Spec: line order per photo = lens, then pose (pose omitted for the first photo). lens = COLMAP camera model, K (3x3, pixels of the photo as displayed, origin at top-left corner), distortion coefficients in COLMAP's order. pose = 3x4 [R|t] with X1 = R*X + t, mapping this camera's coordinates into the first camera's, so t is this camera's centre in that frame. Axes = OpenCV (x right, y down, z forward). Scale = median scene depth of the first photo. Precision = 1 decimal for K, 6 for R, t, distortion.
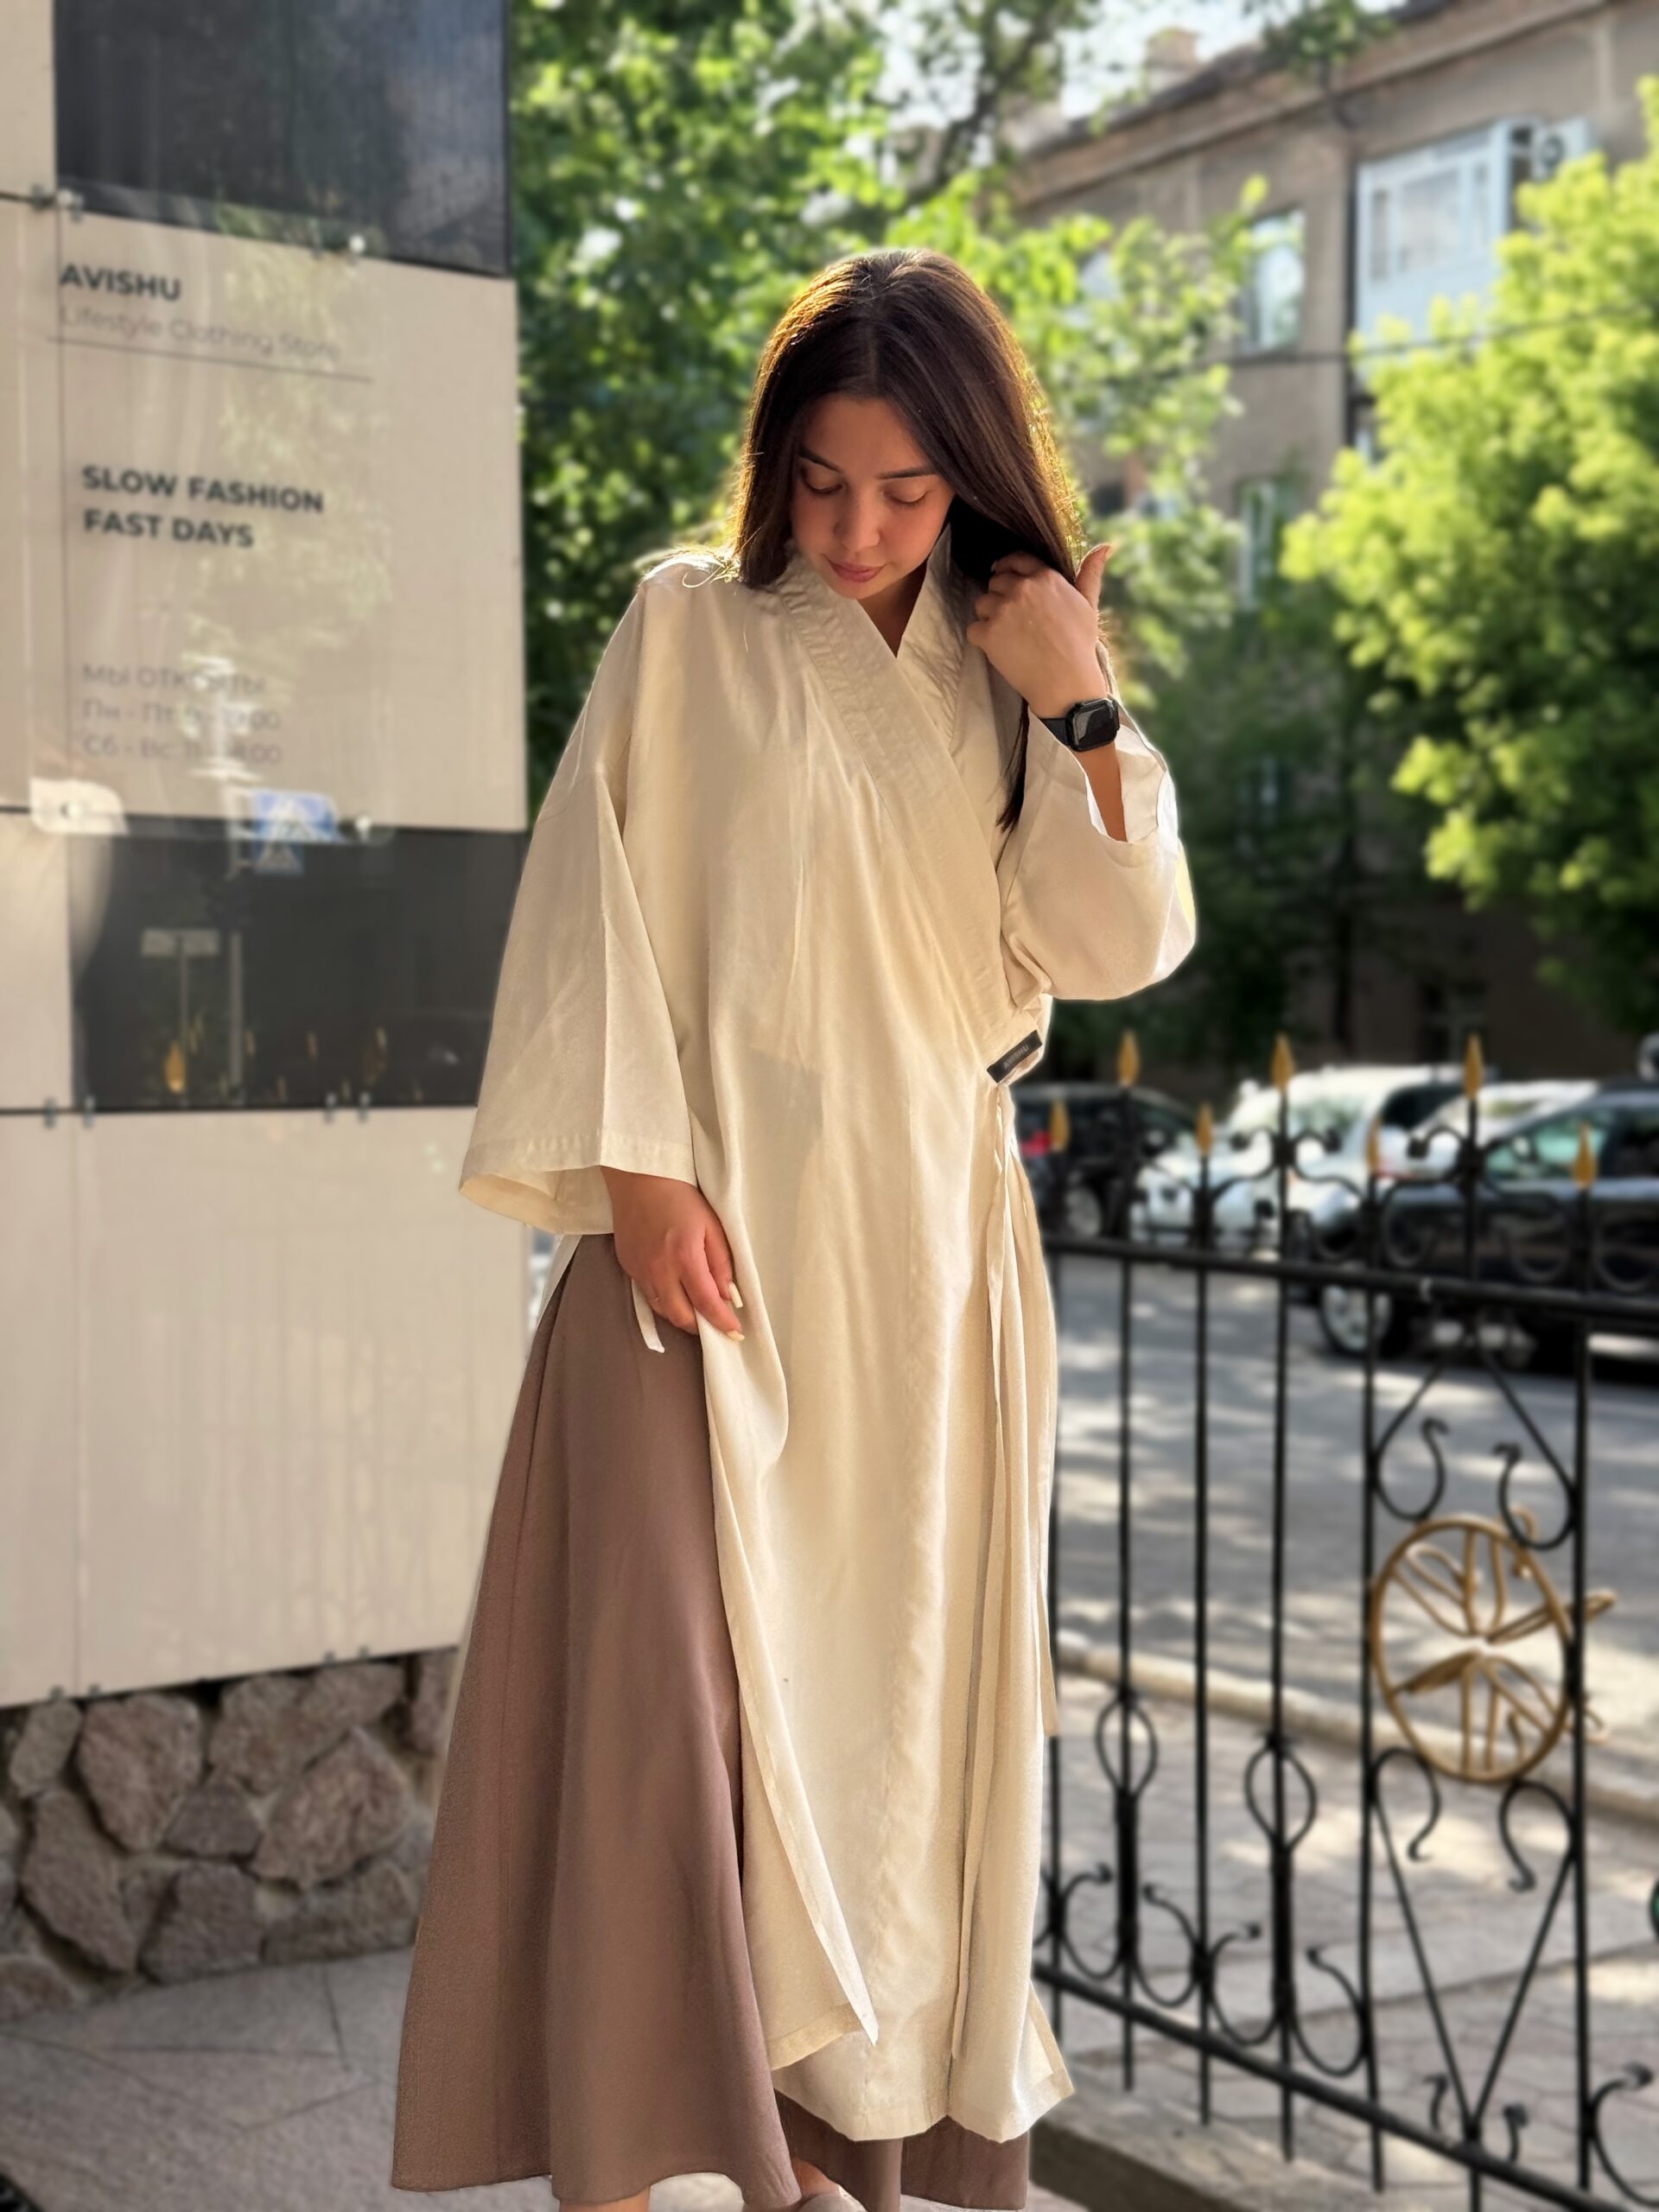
lens RADIAL K [[3250.9, 0, 916.5], [0, 3250.9, 1127.8], [0, 0, 1]] dist [0.104135, 0.000000]
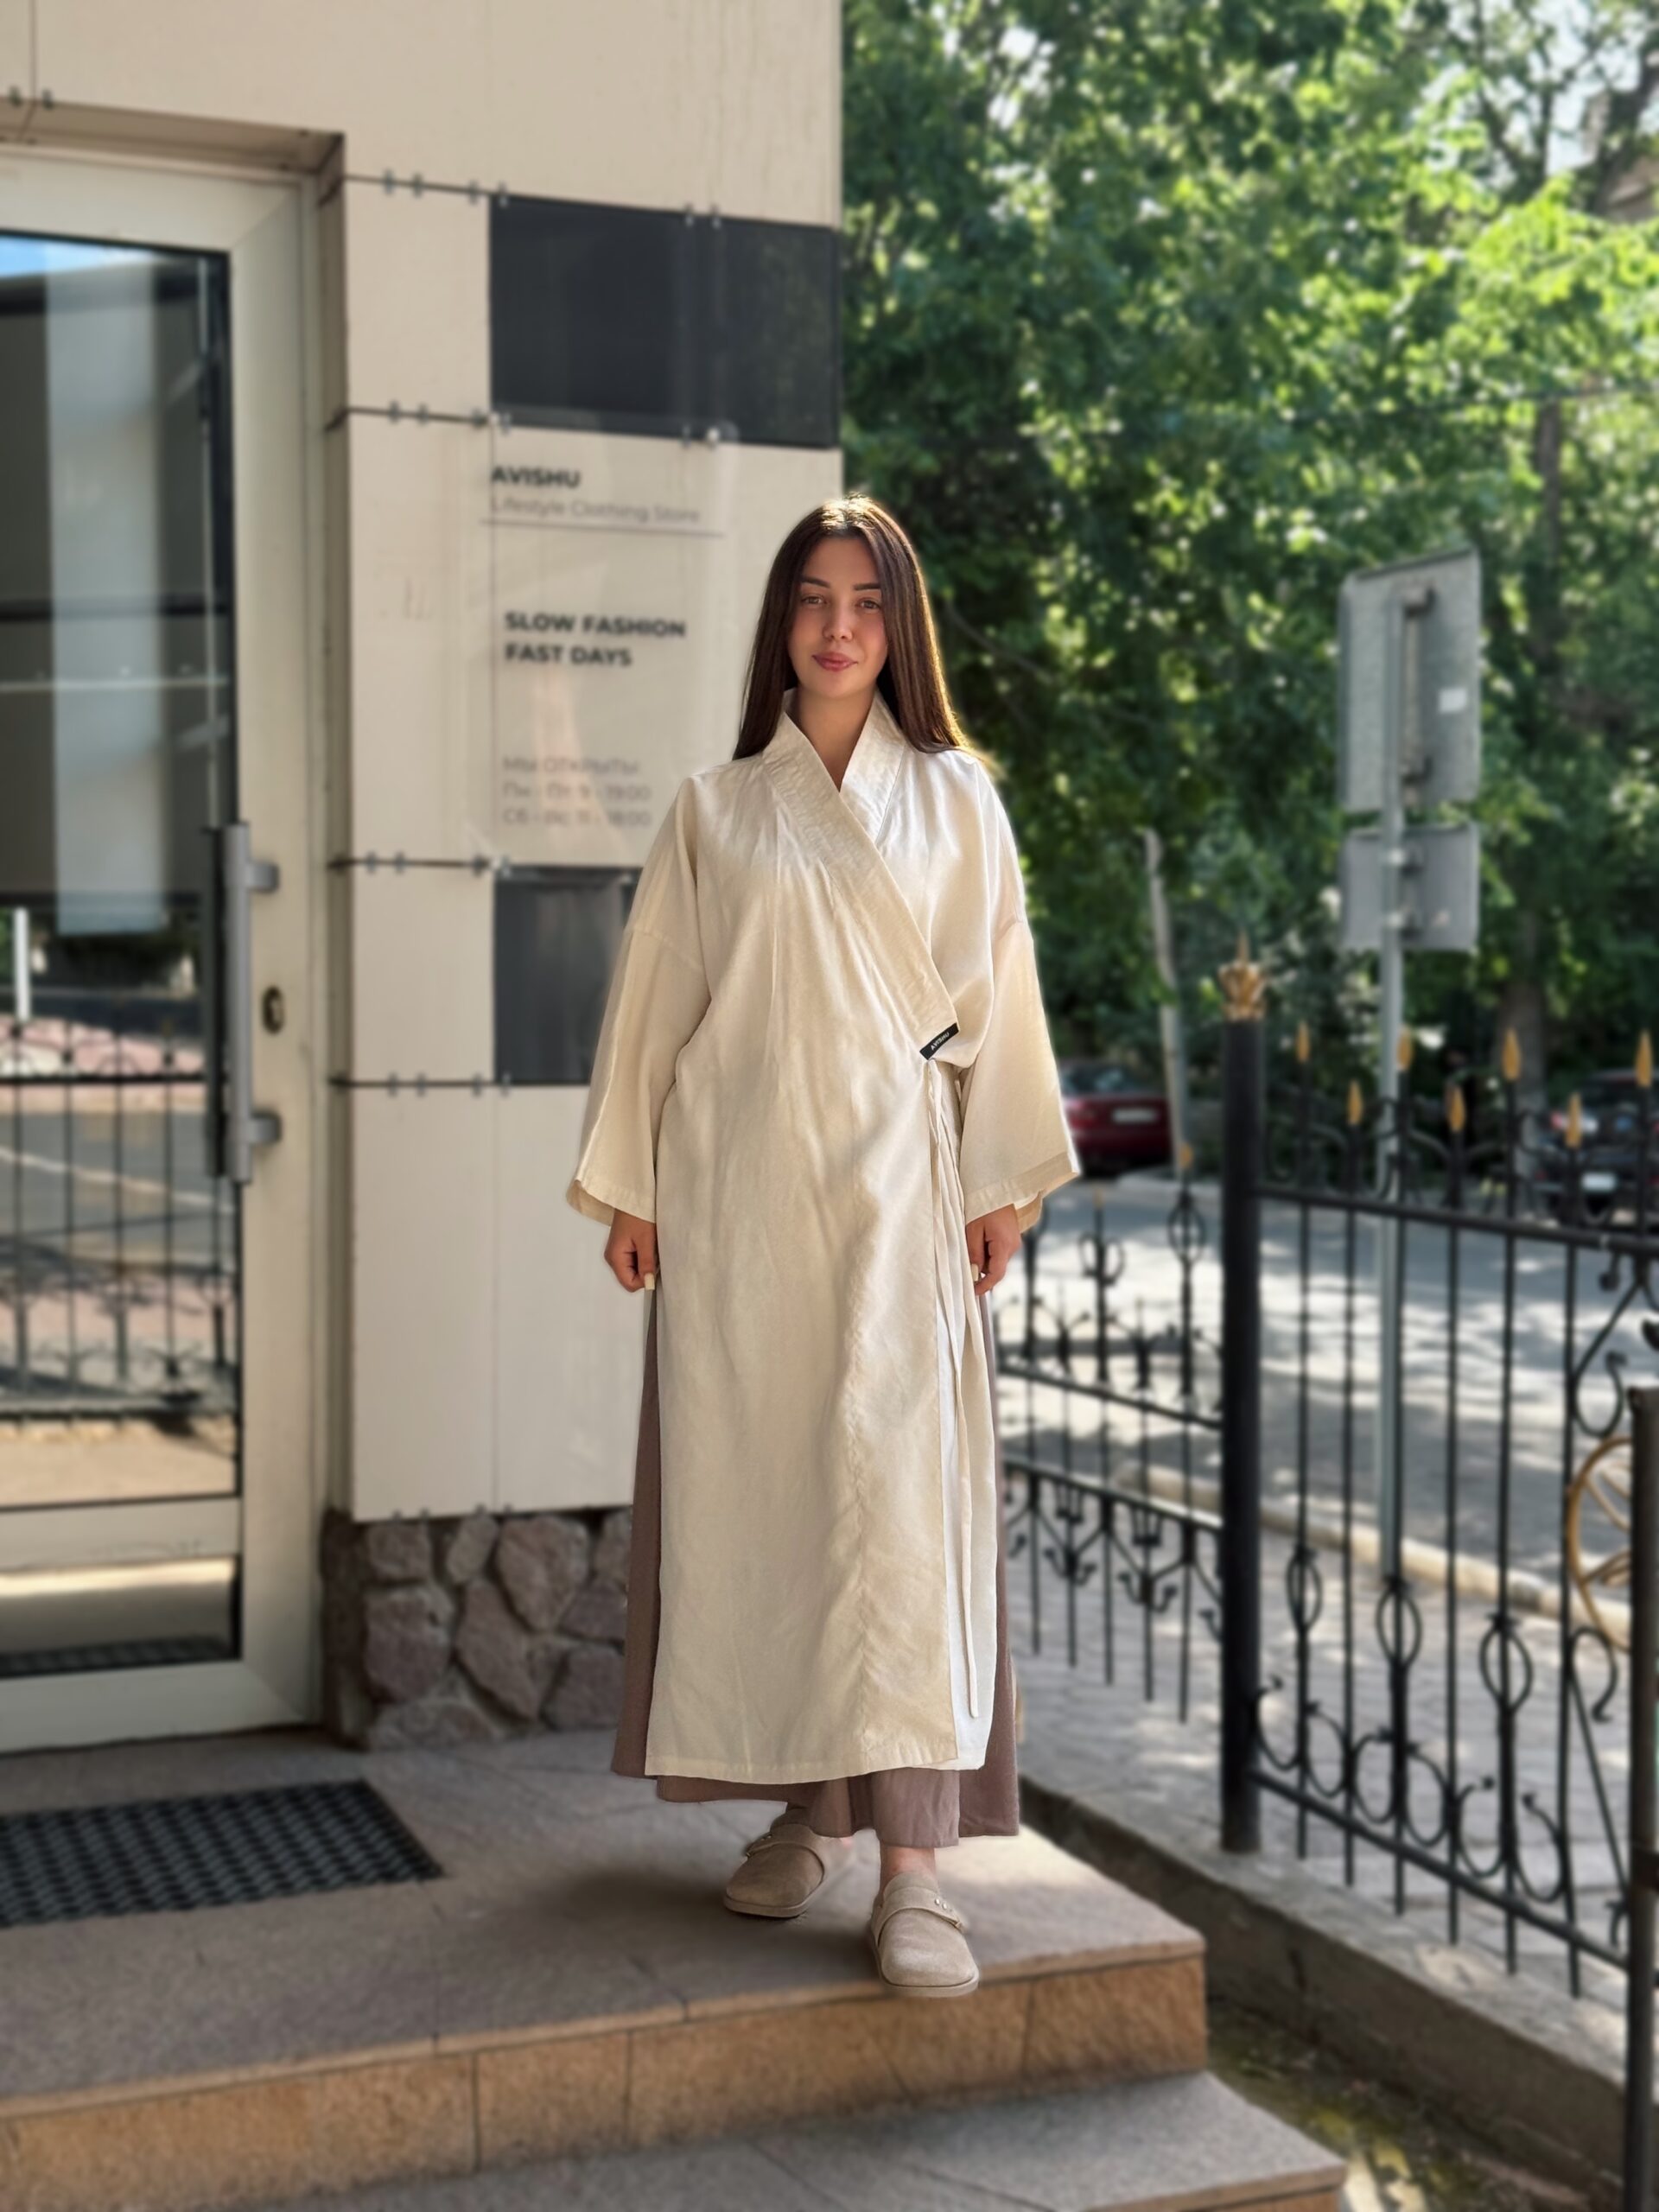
lens RADIAL K [[3250.9, 0, 839.3], [0, 3250.9, 1109.3], [0, 0, 1]] dist [0.104135, 0.000000]
pose [[0.972323, 0.011383, -0.233361, 0.195468], [-0.010893, 0.999935, 0.003389, -0.000819], [0.233385, -0.000753, 0.972384, -0.280887]]
